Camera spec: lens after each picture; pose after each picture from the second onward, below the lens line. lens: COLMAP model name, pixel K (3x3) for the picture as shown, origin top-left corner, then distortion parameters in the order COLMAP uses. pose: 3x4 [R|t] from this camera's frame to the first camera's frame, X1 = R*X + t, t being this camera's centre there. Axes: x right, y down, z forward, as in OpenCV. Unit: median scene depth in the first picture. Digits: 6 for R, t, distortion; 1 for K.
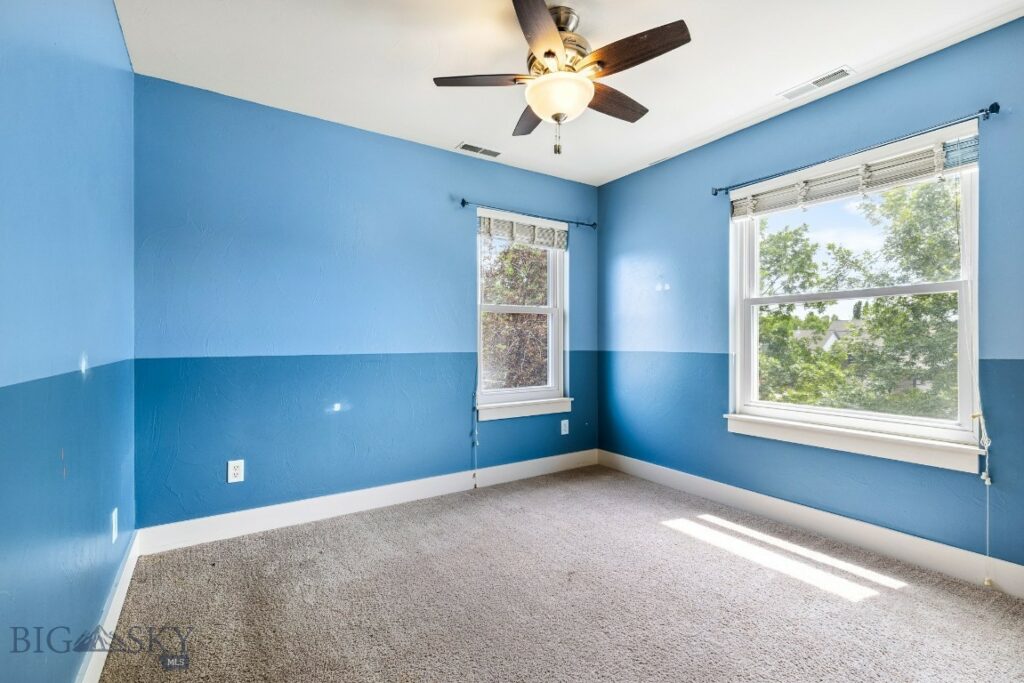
lens RADIAL K [[465.8, 0, 512.0], [0, 465.8, 341.5], [0, 0, 1]] dist [-0.000667, 0.000061]
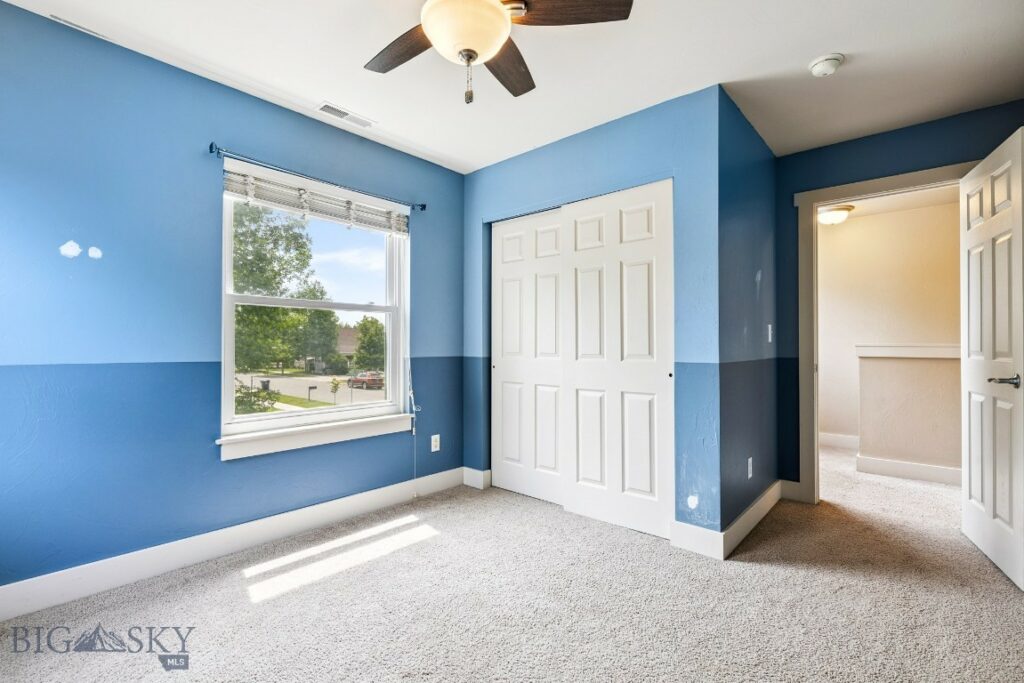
lens RADIAL K [[467.9, 0, 512.0], [0, 467.9, 341.5], [0, 0, 1]] dist [0.032807, -0.000016]
pose [[-0.259913, 0.012301, 0.965554, -0.584419], [0.000168, 0.999919, -0.012694, 0.003371], [-0.965632, -0.003137, -0.259894, 0.985035]]
